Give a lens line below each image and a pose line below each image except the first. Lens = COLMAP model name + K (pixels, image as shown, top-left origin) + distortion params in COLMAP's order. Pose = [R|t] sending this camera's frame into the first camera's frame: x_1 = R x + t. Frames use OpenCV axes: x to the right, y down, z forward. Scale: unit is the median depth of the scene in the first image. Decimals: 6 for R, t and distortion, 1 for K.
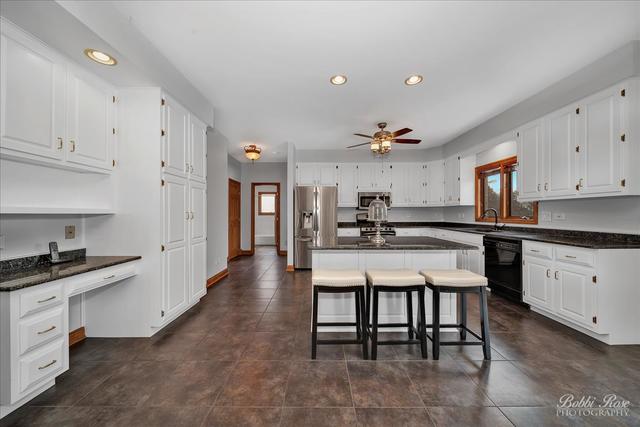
lens RADIAL K [[225.1, 0, 318.4], [0, 225.1, 213.7], [0, 0, 1]] dist [-0.001039, -0.000080]
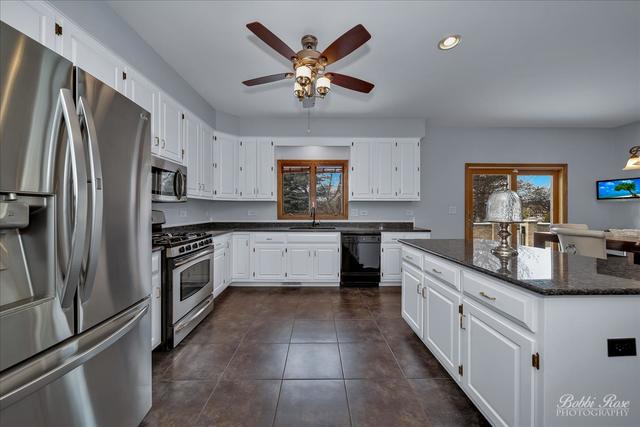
lens RADIAL K [[225.1, 0, 318.4], [0, 225.1, 213.7], [0, 0, 1]] dist [-0.001039, -0.000080]
pose [[-0.020014, -0.009558, 0.999754, -0.253220], [-0.000136, 0.999954, 0.009558, 0.003782], [-0.999800, 0.000055, -0.020014, 1.065022]]
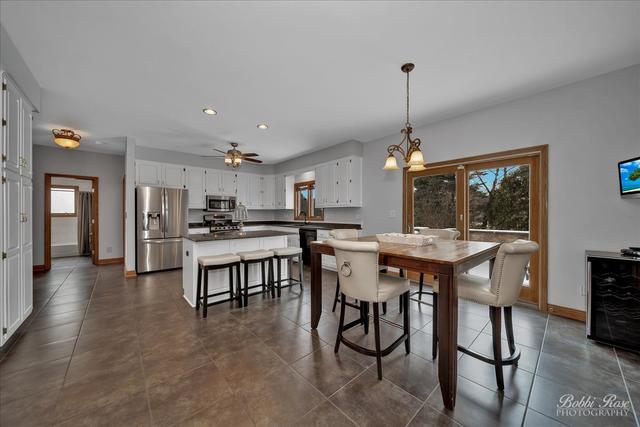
lens RADIAL K [[225.1, 0, 318.4], [0, 225.1, 213.7], [0, 0, 1]] dist [-0.001039, -0.000080]
pose [[0.746539, 0.002111, 0.665338, -0.208799], [-0.000661, 0.999997, -0.002430, -0.004269], [-0.665341, 0.001374, 0.746538, -0.260163]]
